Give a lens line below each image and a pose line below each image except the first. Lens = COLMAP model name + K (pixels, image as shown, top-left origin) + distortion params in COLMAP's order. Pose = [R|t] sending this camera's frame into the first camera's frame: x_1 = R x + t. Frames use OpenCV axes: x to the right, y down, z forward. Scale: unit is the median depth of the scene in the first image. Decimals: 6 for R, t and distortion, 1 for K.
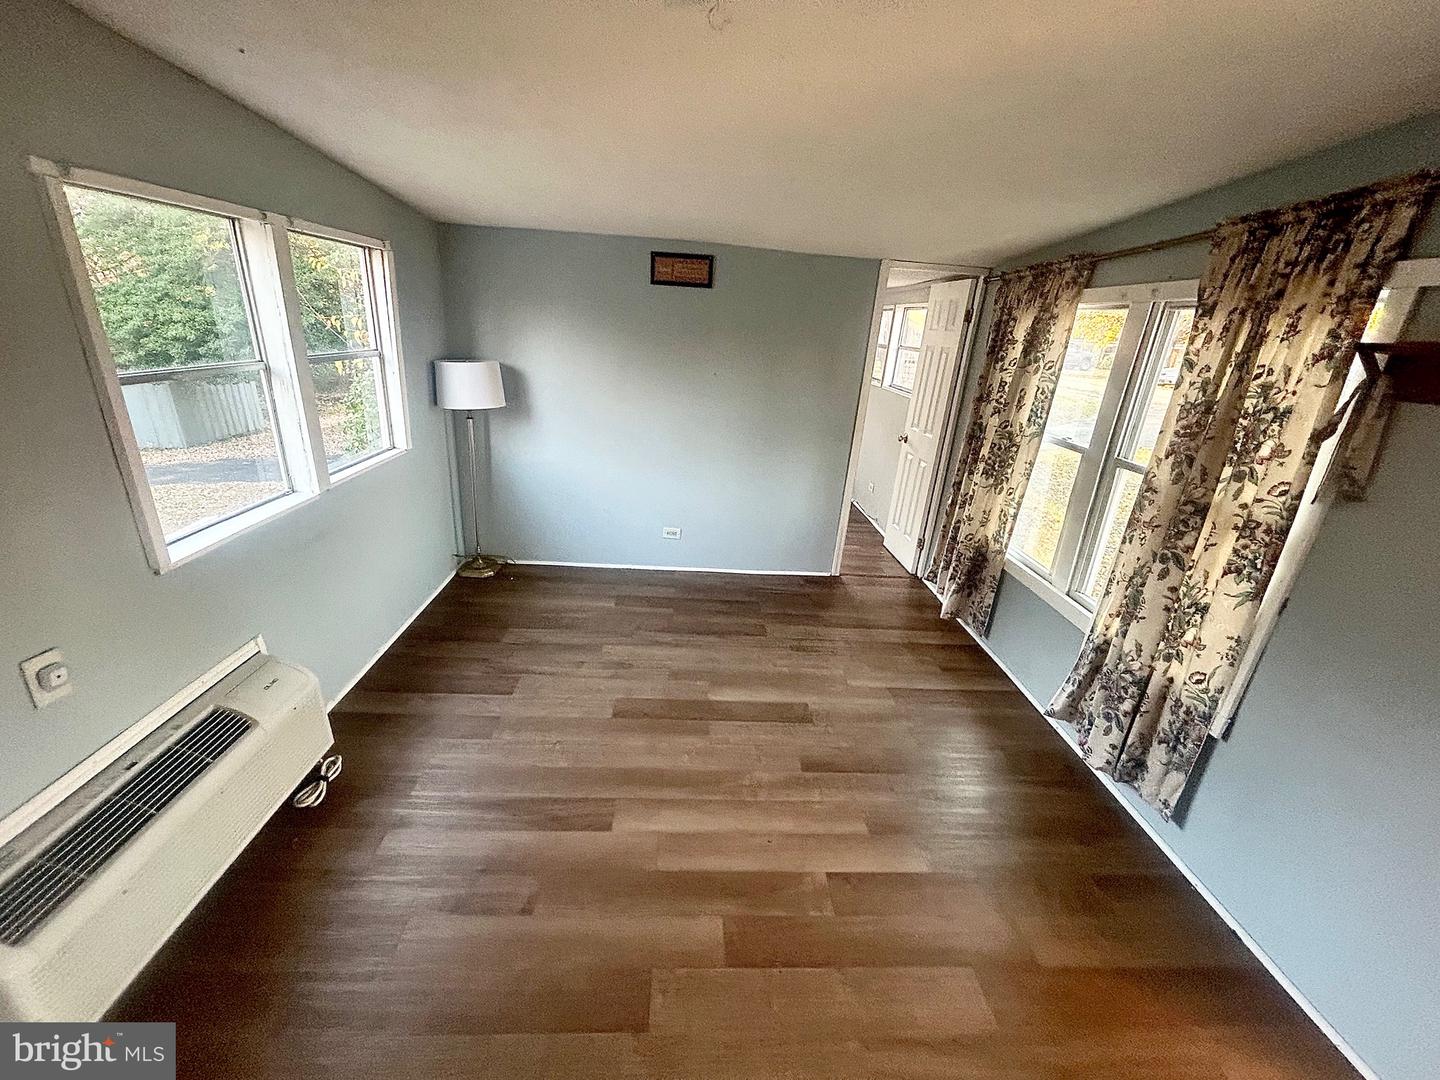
lens RADIAL K [[575.2, 0, 720.0], [0, 575.2, 540.0], [0, 0, 1]] dist [-0.001955, -0.000420]
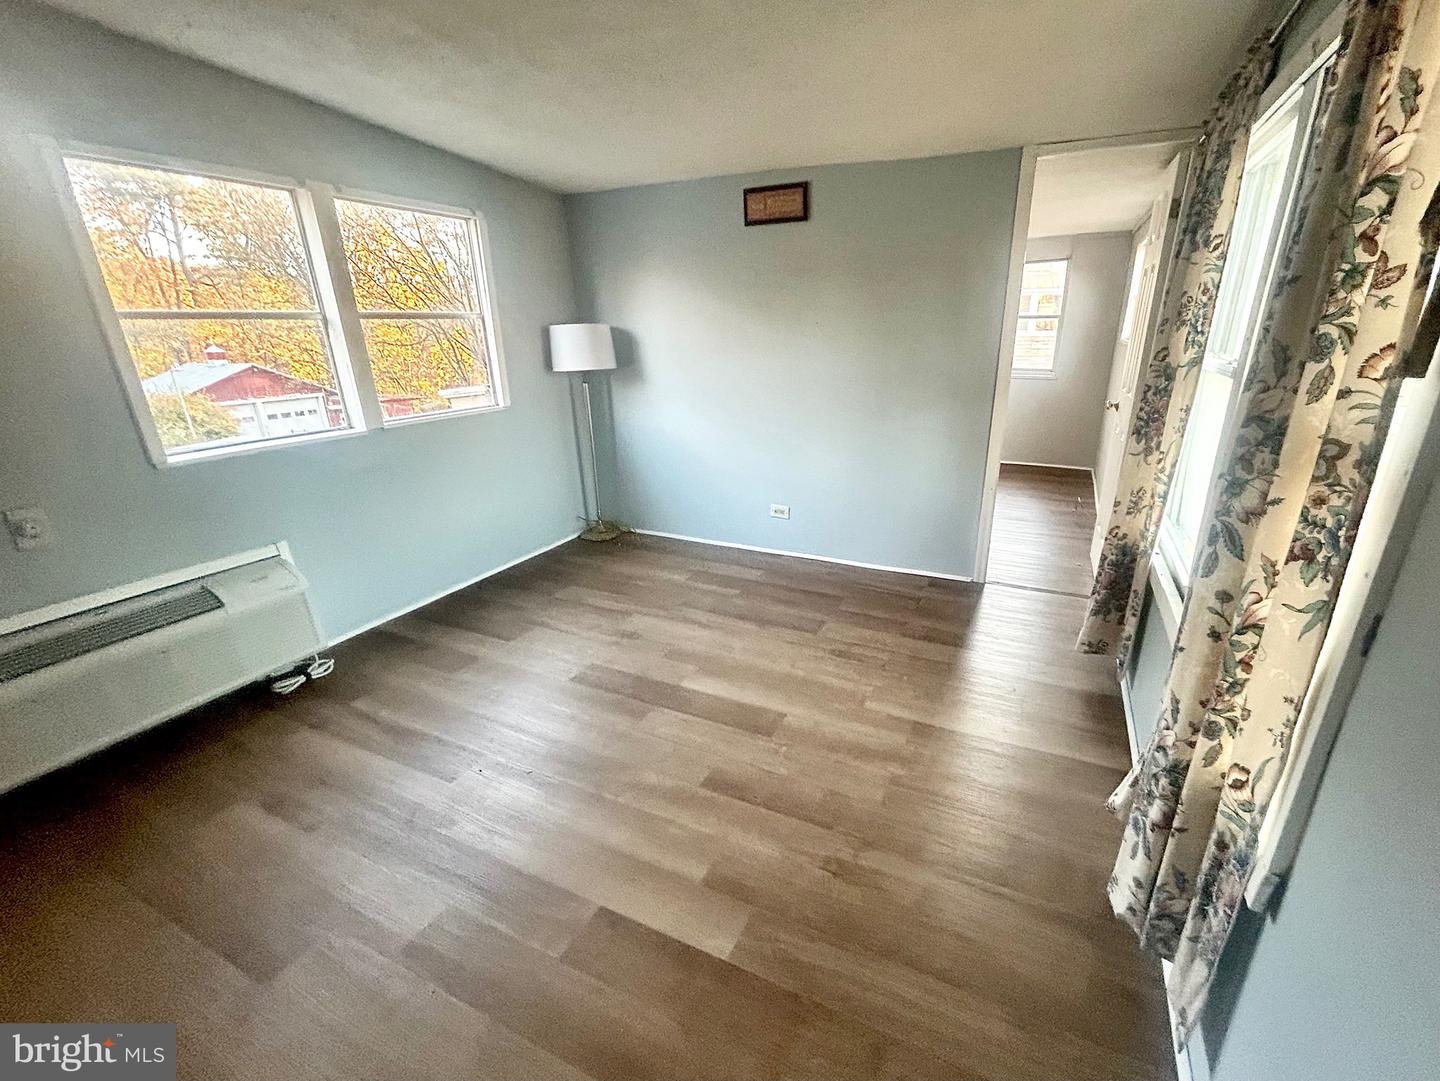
lens RADIAL K [[601.8, 0, 1017.7], [0, 601.8, 586.6], [0, 0, 1]] dist [-0.001063, 0.000334]
pose [[0.893559, 0.080997, -0.441578, 0.784622], [-0.094043, 0.995538, -0.007693, 0.090084], [0.438985, 0.048401, 0.897190, 0.403437]]
